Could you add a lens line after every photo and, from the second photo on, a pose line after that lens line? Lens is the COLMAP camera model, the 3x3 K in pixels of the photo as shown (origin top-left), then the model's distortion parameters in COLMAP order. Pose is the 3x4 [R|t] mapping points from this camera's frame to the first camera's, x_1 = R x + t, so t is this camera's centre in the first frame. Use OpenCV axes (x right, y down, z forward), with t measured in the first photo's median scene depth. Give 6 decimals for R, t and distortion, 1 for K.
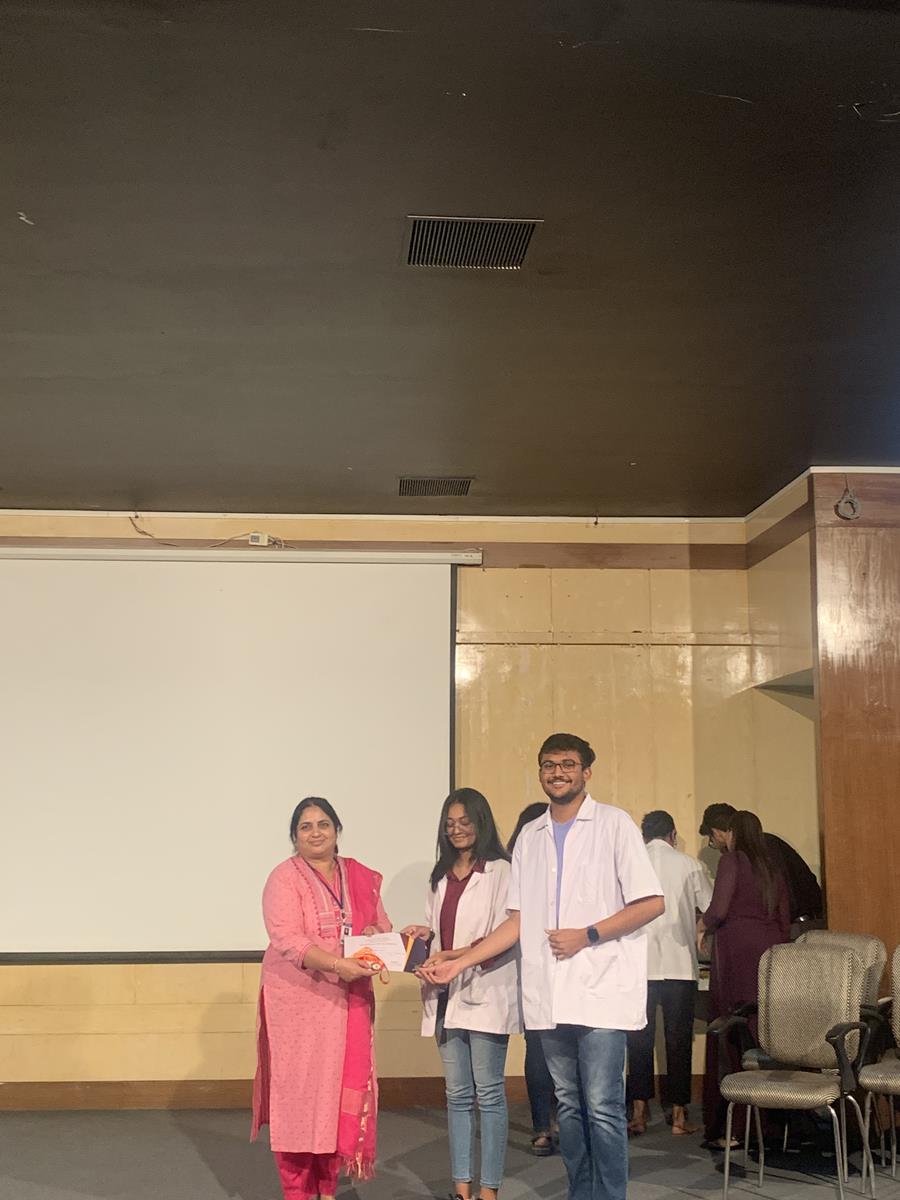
lens RADIAL K [[1540.5, 0, 480.4], [0, 1540.5, 573.6], [0, 0, 1]] dist [0.194051, -0.586454]
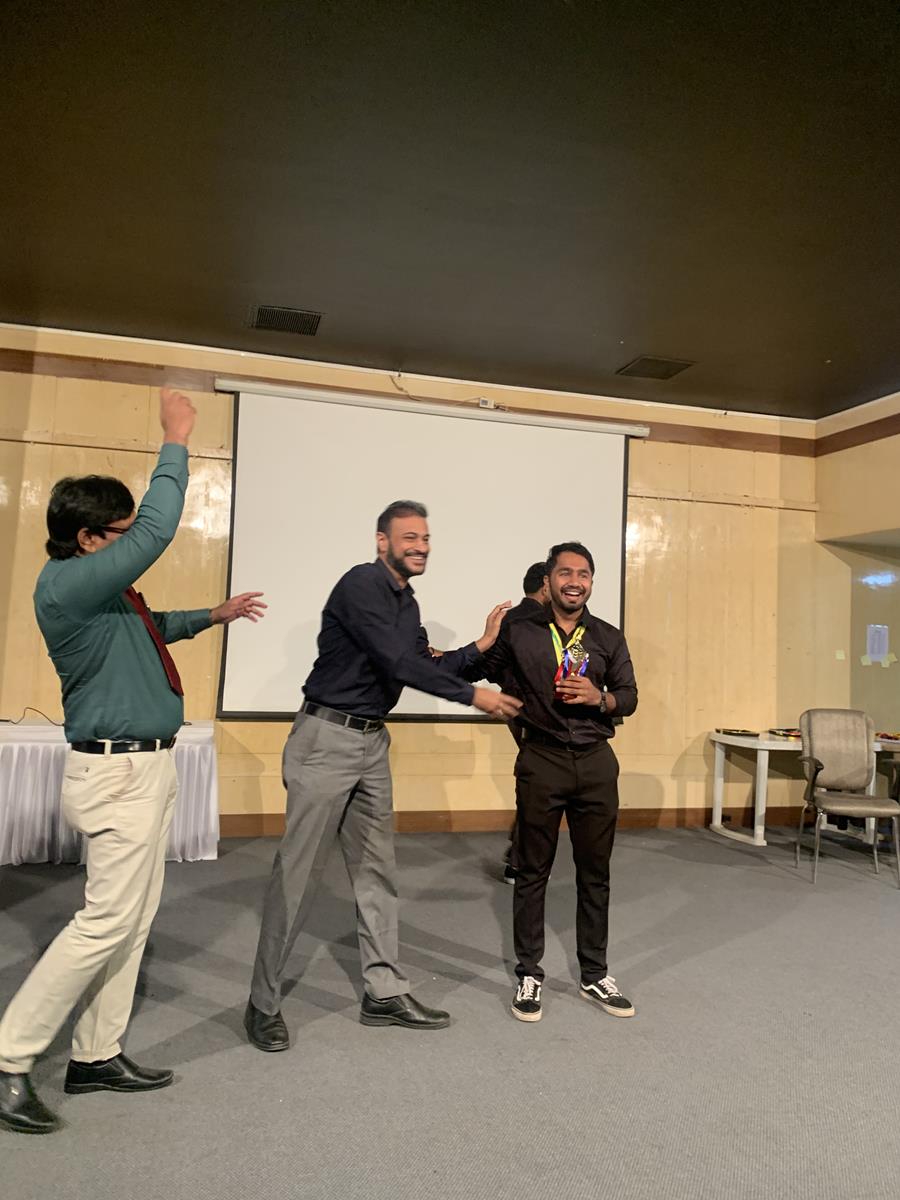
lens RADIAL K [[921.3, 0, 450.5], [0, 921.3, 586.4], [0, 0, 1]] dist [0.002165, -0.001406]
pose [[0.973437, 0.049757, 0.223484, -0.335833], [-0.067838, 0.994951, 0.073963, 0.074775], [-0.218675, -0.087159, 0.971897, 0.250477]]
